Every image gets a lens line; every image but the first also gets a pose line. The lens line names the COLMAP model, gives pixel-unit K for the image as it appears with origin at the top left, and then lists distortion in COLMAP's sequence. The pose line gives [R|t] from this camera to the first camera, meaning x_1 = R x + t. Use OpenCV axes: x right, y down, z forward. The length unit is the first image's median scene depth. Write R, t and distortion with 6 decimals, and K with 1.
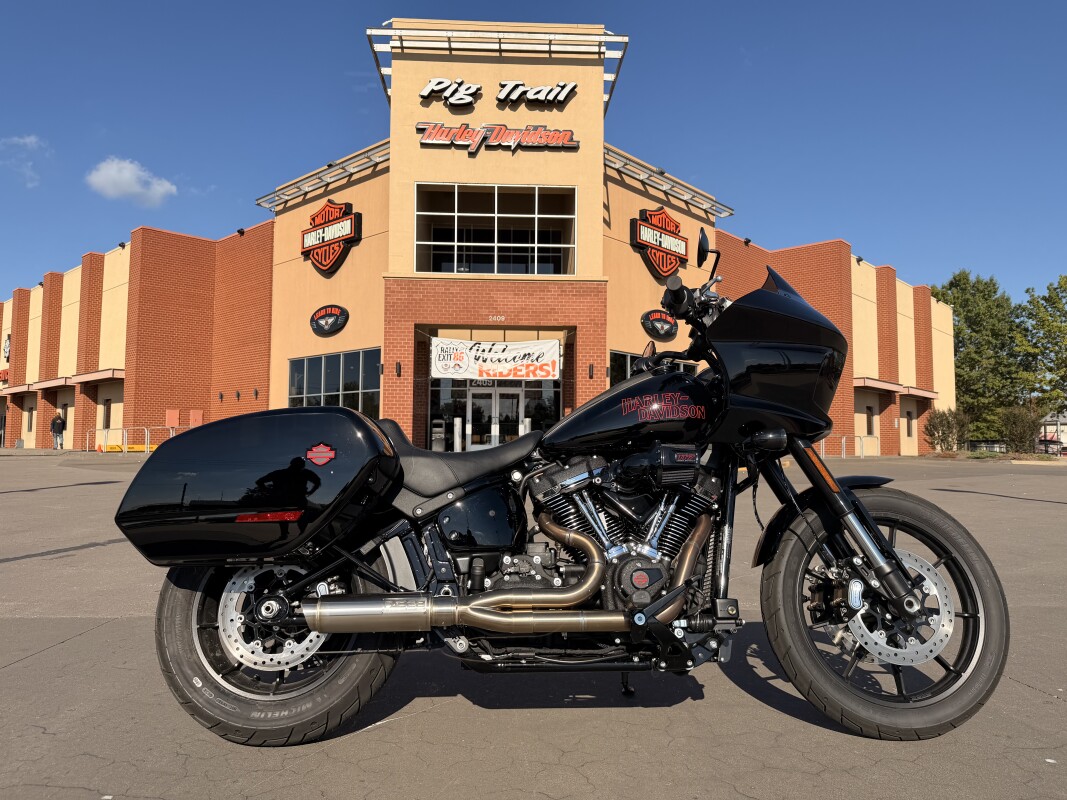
lens RADIAL K [[786.1, 0, 533.5], [0, 786.1, 400.0], [0, 0, 1]] dist [0.004883, 0.002591]
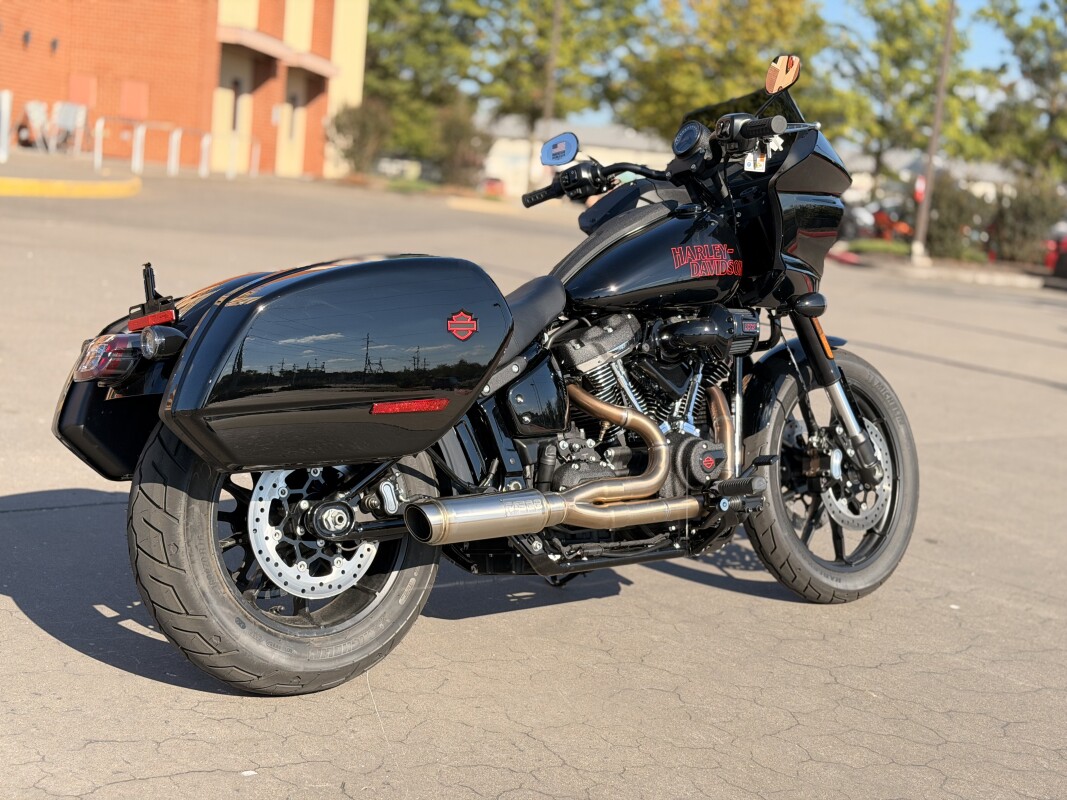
lens RADIAL K [[1467.7, 0, 533.5], [0, 1467.7, 400.0], [0, 0, 1]] dist [0.064057, -0.030486]
pose [[0.808987, -0.019056, 0.587518, -0.959038], [-0.121212, 0.972587, 0.198449, -0.144452], [-0.575194, -0.231757, 0.784500, -0.186093]]
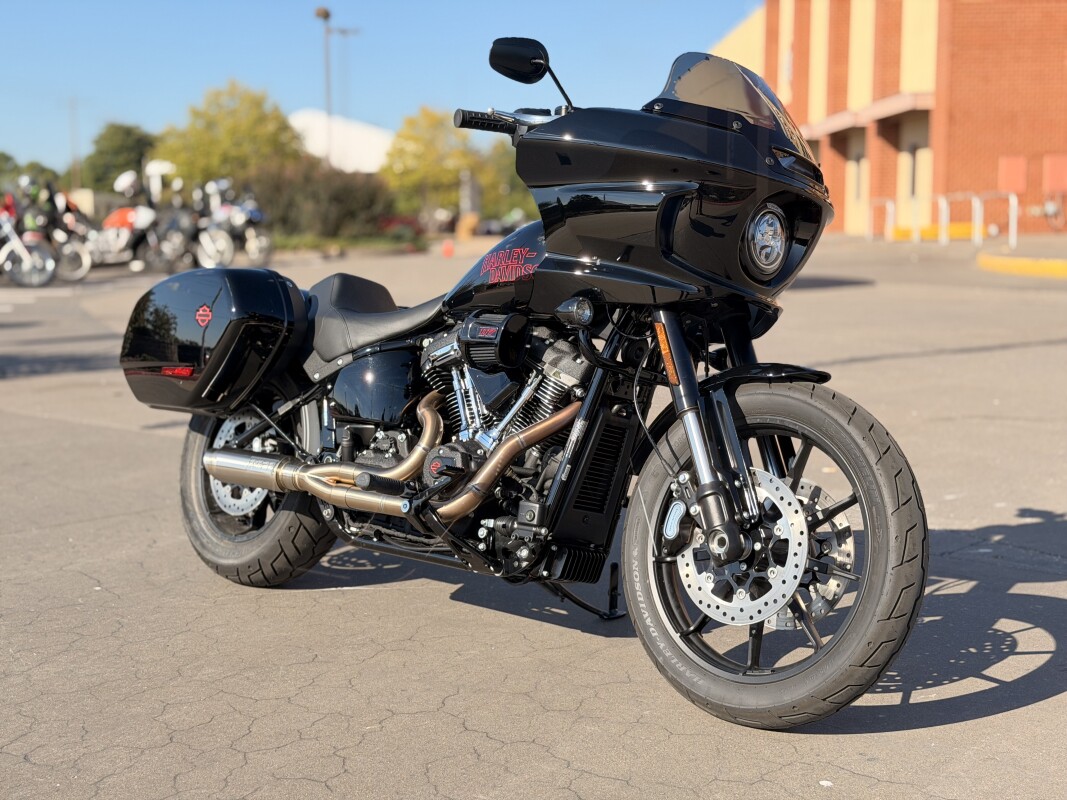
lens RADIAL K [[1467.7, 0, 533.5], [0, 1467.7, 400.0], [0, 0, 1]] dist [0.064057, -0.030486]
pose [[0.712677, 0.081003, -0.696800, 1.280390], [0.045536, 0.985874, 0.161182, -0.105657], [0.700013, -0.146600, 0.698921, -0.077721]]
